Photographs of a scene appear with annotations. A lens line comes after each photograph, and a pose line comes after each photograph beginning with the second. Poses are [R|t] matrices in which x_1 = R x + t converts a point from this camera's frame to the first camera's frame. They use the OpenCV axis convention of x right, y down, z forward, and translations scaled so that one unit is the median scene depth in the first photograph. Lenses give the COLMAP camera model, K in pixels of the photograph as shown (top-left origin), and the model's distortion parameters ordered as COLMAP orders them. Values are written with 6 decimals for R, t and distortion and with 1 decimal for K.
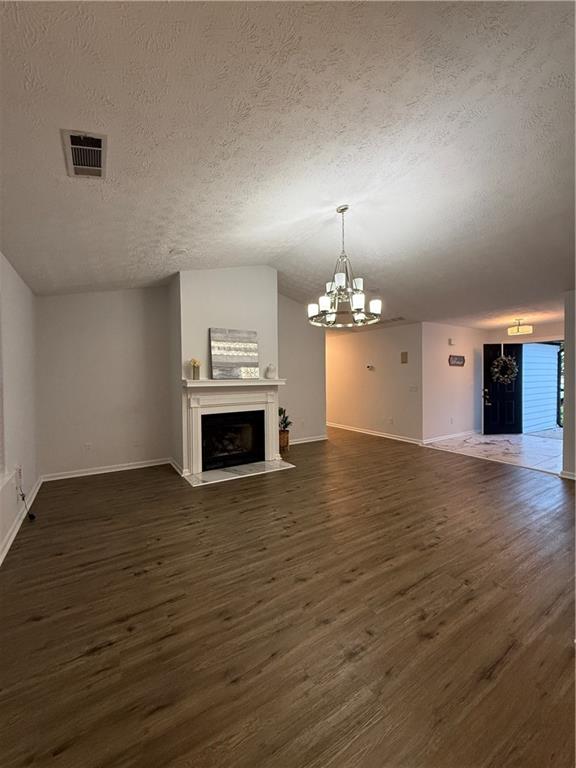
lens RADIAL K [[306.1, 0, 287.4], [0, 306.1, 384.5], [0, 0, 1]] dist [0.000356, 0.000223]
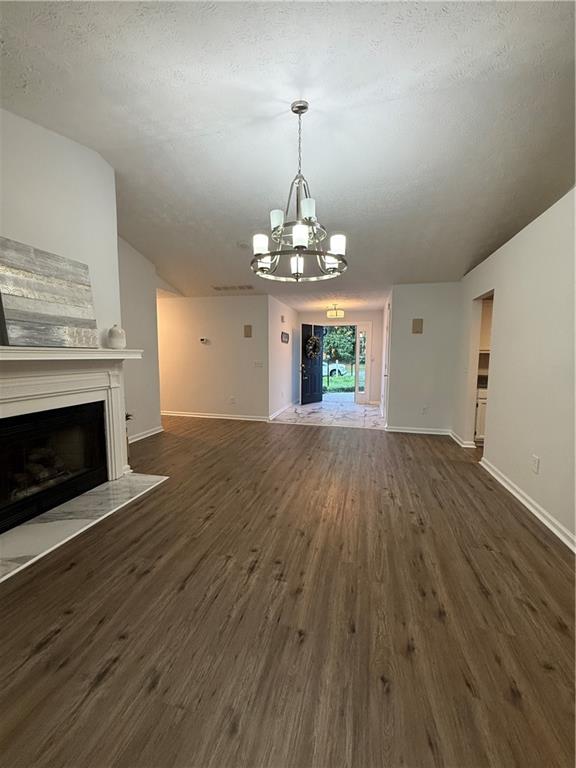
lens RADIAL K [[306.1, 0, 288.8], [0, 306.1, 384.5], [0, 0, 1]] dist [0.000356, 0.000223]
pose [[0.717628, -0.053441, 0.694373, -0.243098], [0.005194, 0.997434, 0.071398, 0.010632], [-0.696407, -0.047630, 0.716064, 0.319628]]
